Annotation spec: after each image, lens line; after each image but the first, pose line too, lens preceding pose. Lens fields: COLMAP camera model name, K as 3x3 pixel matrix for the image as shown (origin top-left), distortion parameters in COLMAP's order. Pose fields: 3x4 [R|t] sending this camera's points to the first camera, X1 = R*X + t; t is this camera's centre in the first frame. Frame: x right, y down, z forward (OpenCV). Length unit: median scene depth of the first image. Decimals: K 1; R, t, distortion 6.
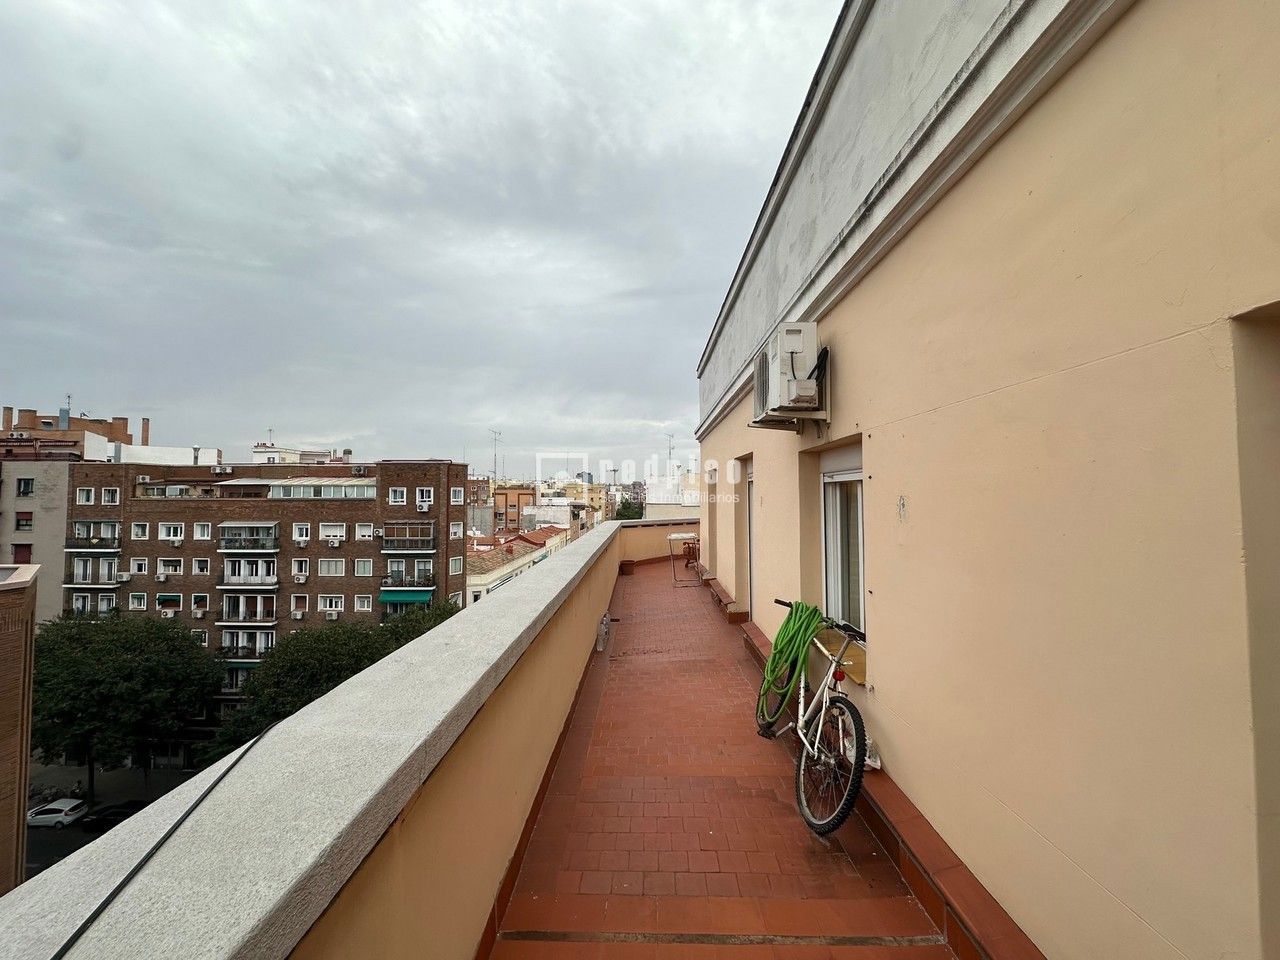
lens RADIAL K [[508.3, 0, 632.3], [0, 508.3, 478.6], [0, 0, 1]] dist [-0.001047, 0.000208]
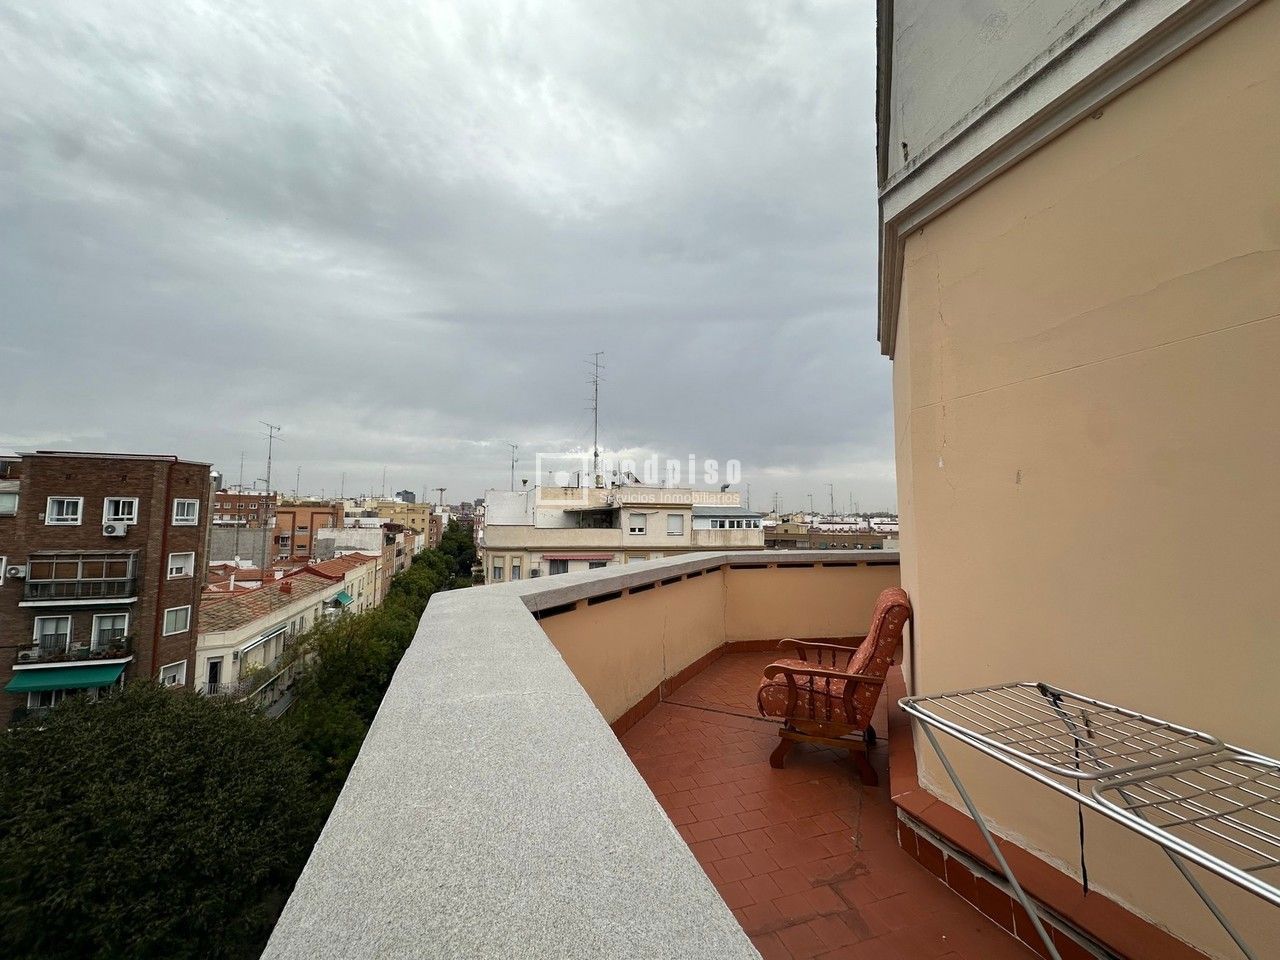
lens RADIAL K [[508.3, 0, 634.7], [0, 508.3, 479.6], [0, 0, 1]] dist [-0.001047, 0.000208]
pose [[0.945845, 0.032090, 0.323028, -0.012184], [-0.018340, 0.998795, -0.045522, 0.011914], [-0.324099, 0.037133, 0.945294, 0.195518]]
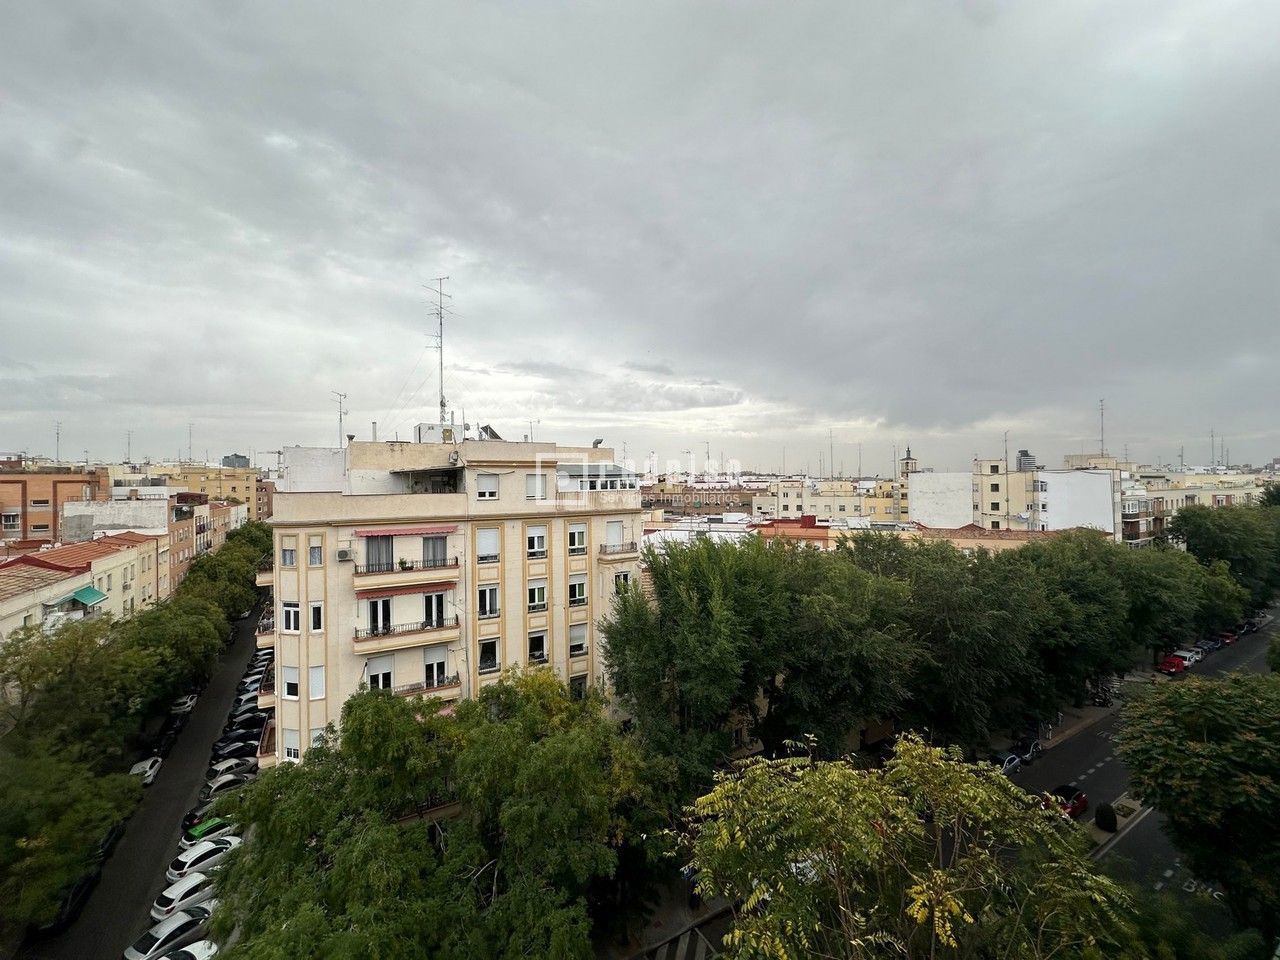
lens RADIAL K [[508.3, 0, 635.1], [0, 508.3, 484.0], [0, 0, 1]] dist [-0.001047, 0.000208]
pose [[0.841648, -0.013350, 0.539862, 0.062502], [-0.006399, 0.999378, 0.034690, 0.018432], [-0.539989, -0.032651, 0.841038, 0.314590]]
